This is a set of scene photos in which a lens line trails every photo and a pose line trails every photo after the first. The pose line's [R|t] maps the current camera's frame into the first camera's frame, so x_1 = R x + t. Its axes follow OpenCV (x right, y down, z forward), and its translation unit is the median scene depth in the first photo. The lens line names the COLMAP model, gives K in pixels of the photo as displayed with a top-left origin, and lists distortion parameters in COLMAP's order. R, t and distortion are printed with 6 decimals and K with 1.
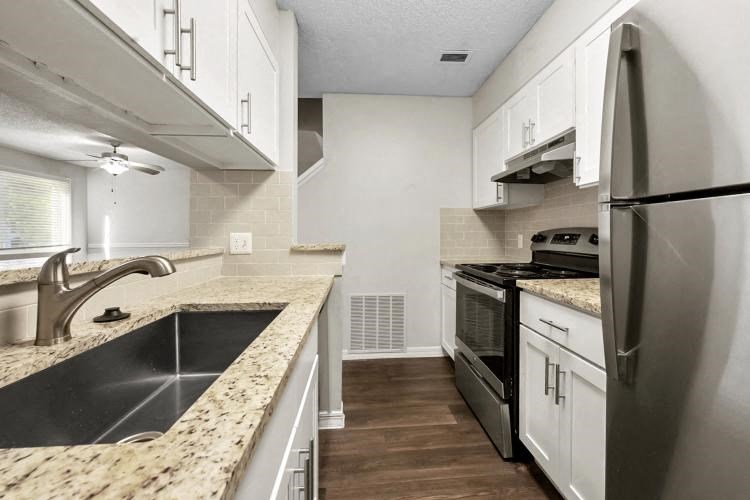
lens RADIAL K [[305.8, 0, 376.2], [0, 305.8, 237.8], [0, 0, 1]] dist [0.000433, 0.000082]
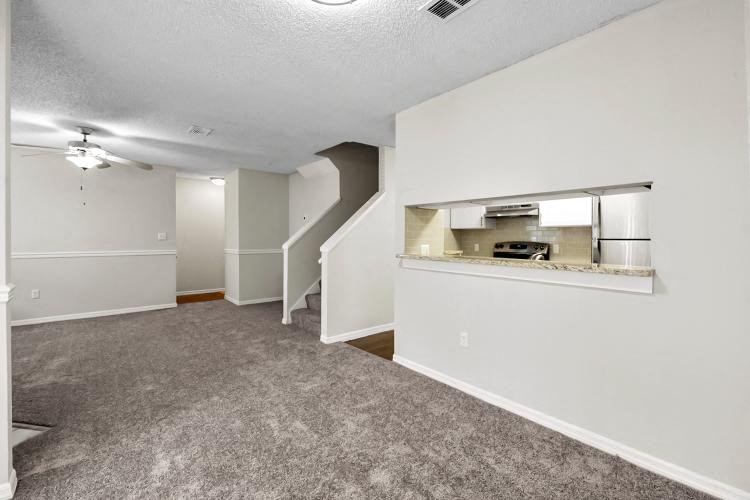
lens RADIAL K [[305.8, 0, 376.2], [0, 305.8, 237.8], [0, 0, 1]] dist [0.000433, 0.000082]
pose [[0.819746, 0.008815, 0.572659, -1.073615], [-0.000285, 0.999888, -0.014984, -0.018116], [-0.572727, 0.012120, 0.819657, -0.165537]]
